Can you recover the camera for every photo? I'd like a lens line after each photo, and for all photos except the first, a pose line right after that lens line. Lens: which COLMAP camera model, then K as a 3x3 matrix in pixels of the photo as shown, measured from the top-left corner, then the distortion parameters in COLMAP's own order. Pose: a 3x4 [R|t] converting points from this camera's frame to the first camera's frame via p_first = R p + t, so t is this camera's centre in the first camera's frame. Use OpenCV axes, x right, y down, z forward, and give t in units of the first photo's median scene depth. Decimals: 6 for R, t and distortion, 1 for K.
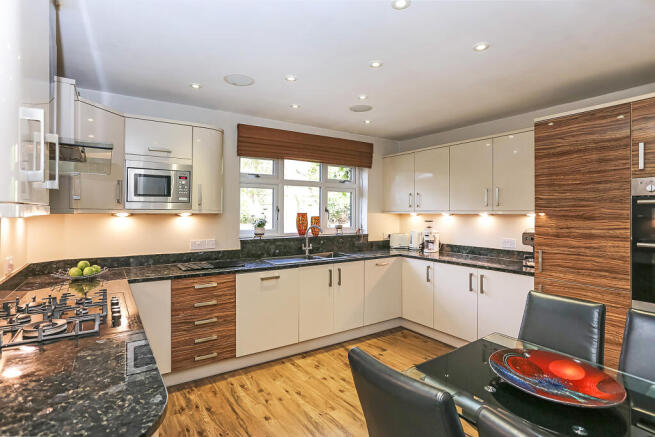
lens RADIAL K [[341.9, 0, 329.0], [0, 341.9, 214.4], [0, 0, 1]] dist [-0.025717, 0.000988]
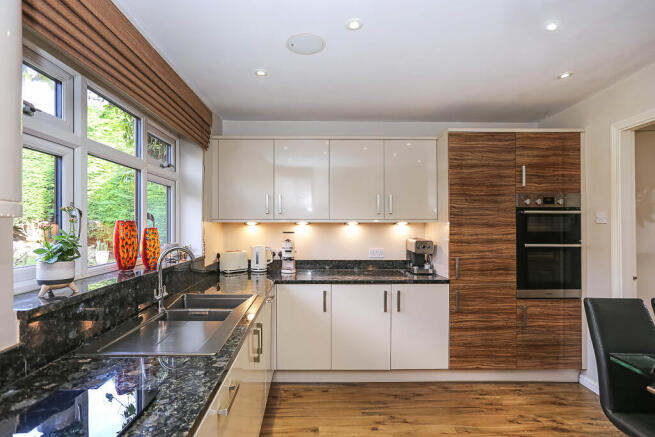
lens RADIAL K [[341.9, 0, 321.2], [0, 341.9, 227.7], [0, 0, 1]] dist [-0.025717, 0.000988]
pose [[0.524465, -0.015385, 0.851293, -0.470261], [0.006656, 0.999880, 0.013970, -0.000847], [-0.851406, -0.001661, 0.524505, 0.796071]]
